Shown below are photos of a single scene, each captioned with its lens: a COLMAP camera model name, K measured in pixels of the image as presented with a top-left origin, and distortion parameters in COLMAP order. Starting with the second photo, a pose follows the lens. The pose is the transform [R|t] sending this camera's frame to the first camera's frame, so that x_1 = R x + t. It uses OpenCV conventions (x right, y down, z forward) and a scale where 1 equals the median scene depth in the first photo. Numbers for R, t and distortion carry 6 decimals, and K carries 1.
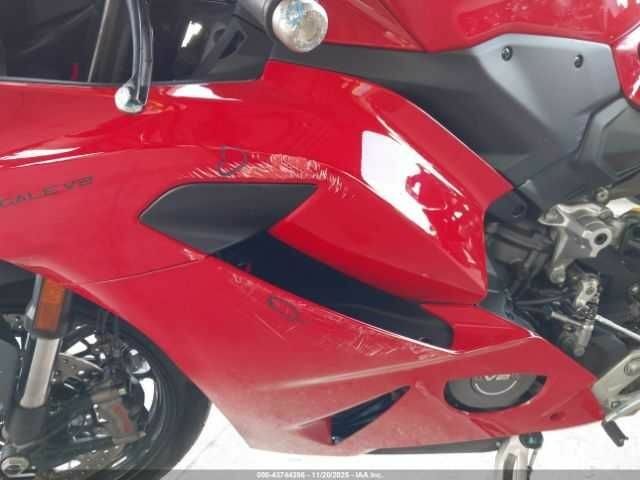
lens RADIAL K [[517.9, 0, 319.3], [0, 517.9, 239.0], [0, 0, 1]] dist [0.048322, -0.069532]
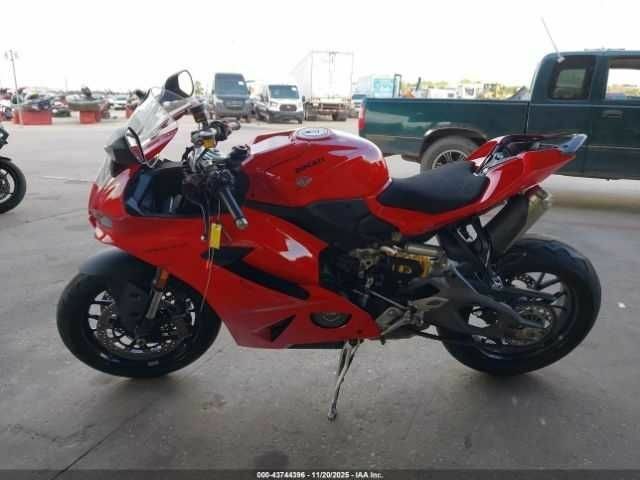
lens RADIAL K [[517.9, 0, 317.7], [0, 517.9, 242.6], [0, 0, 1]] dist [0.048322, -0.069532]
pose [[0.998840, 0.040582, -0.025920, 0.322780], [-0.039165, 0.997825, 0.053029, -0.218327], [0.028016, -0.051953, 0.998256, -1.528780]]
